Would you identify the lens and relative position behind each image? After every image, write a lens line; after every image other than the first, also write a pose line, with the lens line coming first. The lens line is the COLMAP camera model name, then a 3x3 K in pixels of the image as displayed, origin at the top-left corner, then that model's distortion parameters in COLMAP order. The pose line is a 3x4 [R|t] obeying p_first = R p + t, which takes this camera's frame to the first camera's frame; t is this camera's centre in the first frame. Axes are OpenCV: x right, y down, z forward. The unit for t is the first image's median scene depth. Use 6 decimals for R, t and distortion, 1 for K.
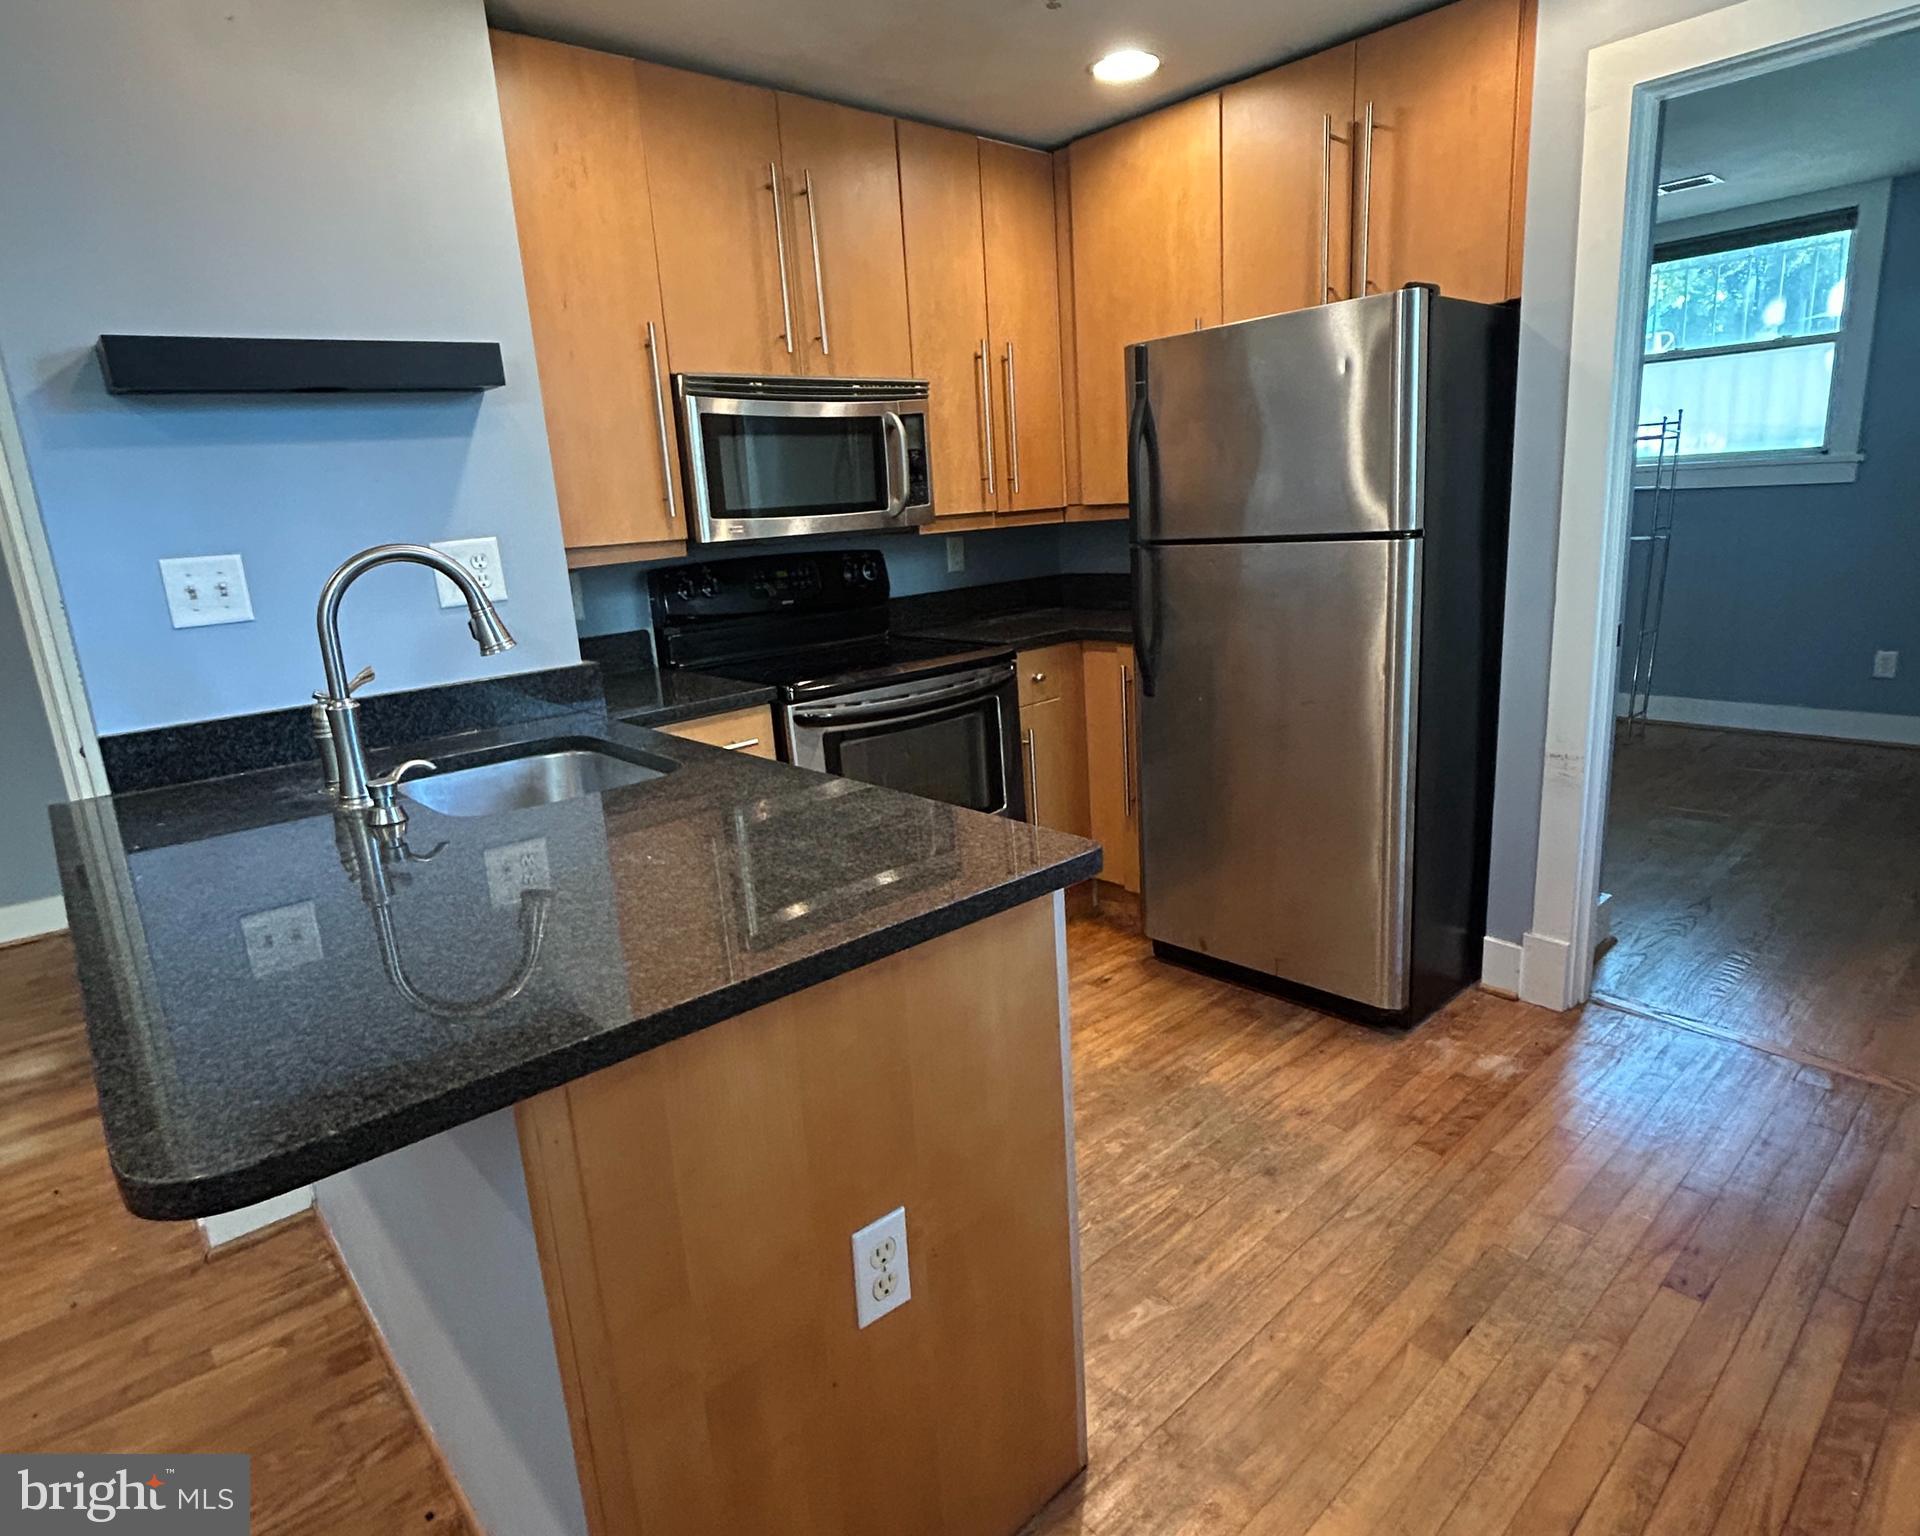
lens RADIAL K [[1083.6, 0, 989.2], [0, 1083.6, 737.4], [0, 0, 1]] dist [-0.001295, 0.000173]
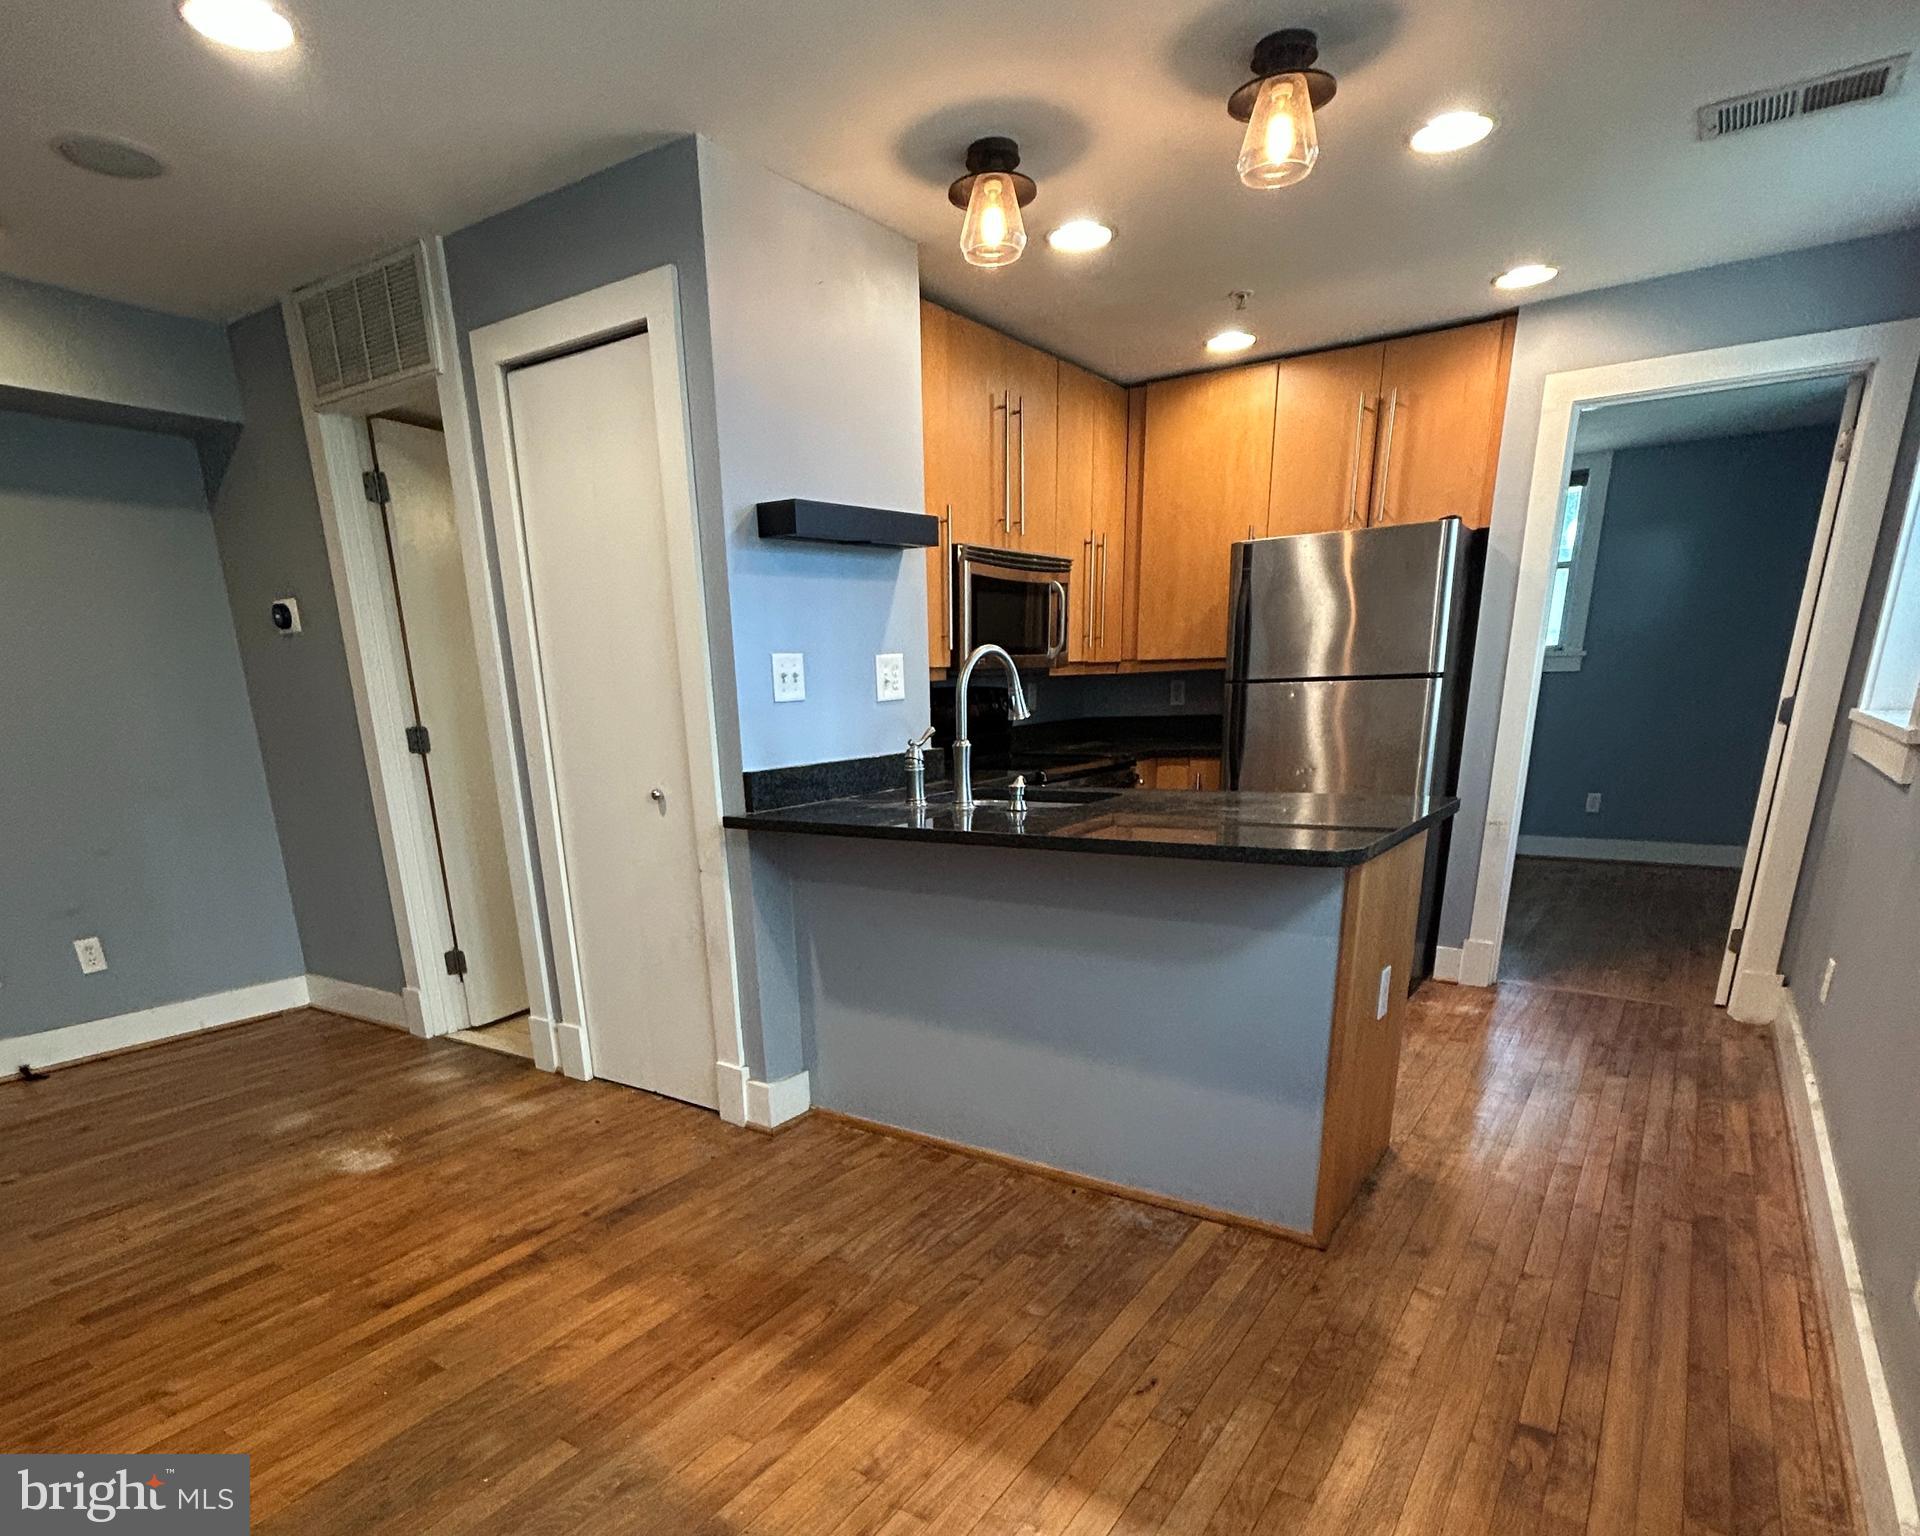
lens RADIAL K [[1085.8, 0, 945.8], [0, 1085.8, 1010.9], [0, 0, 1]] dist [0.000112, 0.001229]
pose [[0.972421, -0.036816, 0.230310, -0.591921], [0.020707, 0.997192, 0.071973, 0.147938], [-0.232313, -0.065219, 0.970452, -0.356117]]
